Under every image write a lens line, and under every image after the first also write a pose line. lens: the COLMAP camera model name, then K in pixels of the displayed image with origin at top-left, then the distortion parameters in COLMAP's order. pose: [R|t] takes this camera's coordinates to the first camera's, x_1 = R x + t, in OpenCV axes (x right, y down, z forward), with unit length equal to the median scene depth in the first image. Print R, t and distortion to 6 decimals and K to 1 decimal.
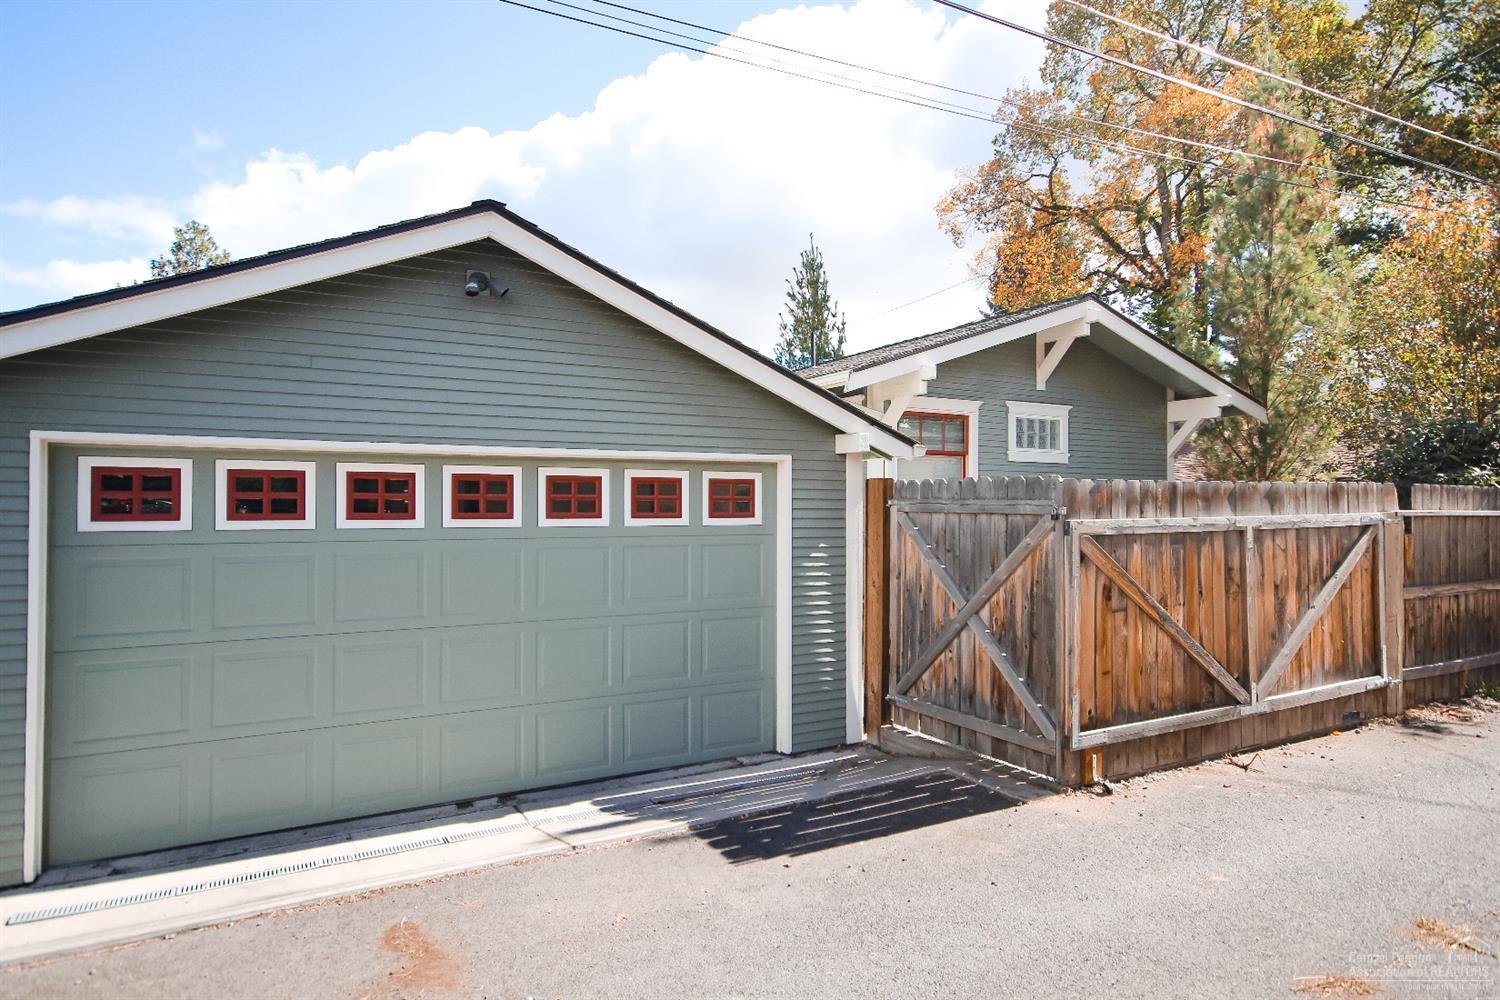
lens RADIAL K [[889.0, 0, 745.5], [0, 889.0, 500.5], [0, 0, 1]] dist [0.007038, 0.000637]
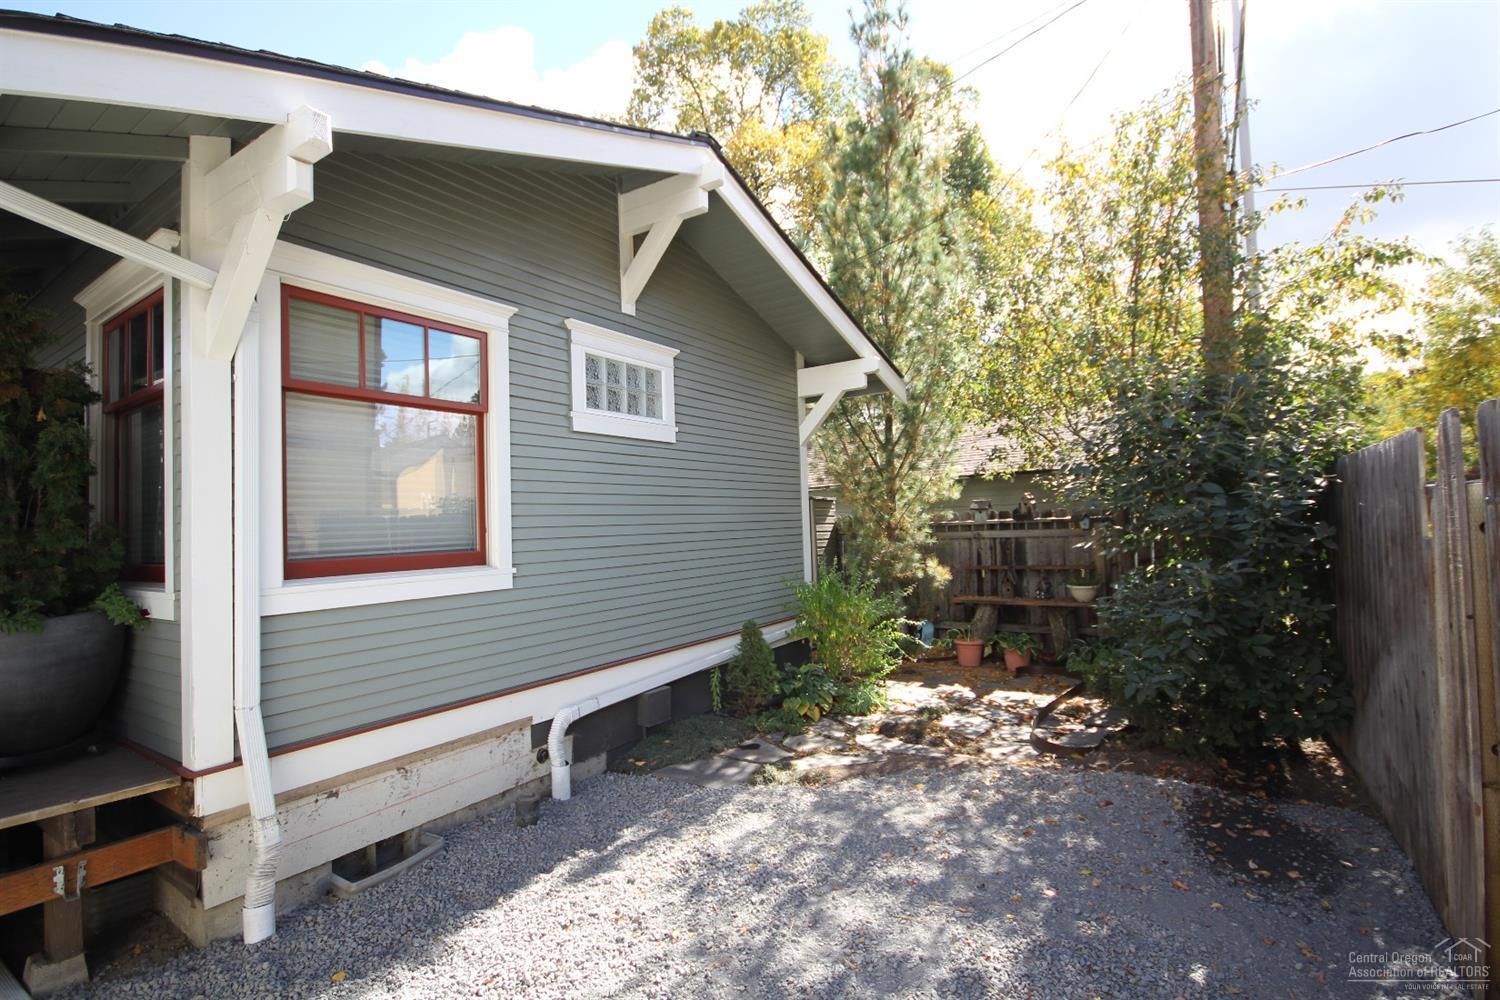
lens RADIAL K [[688.3, 0, 747.3], [0, 688.3, 503.5], [0, 0, 1]] dist [-0.000018, 0.000002]
pose [[0.888733, -0.017885, 0.458076, 0.192525], [0.033424, 0.999107, -0.025840, 0.013799], [-0.457204, 0.038275, 0.888538, 0.568267]]
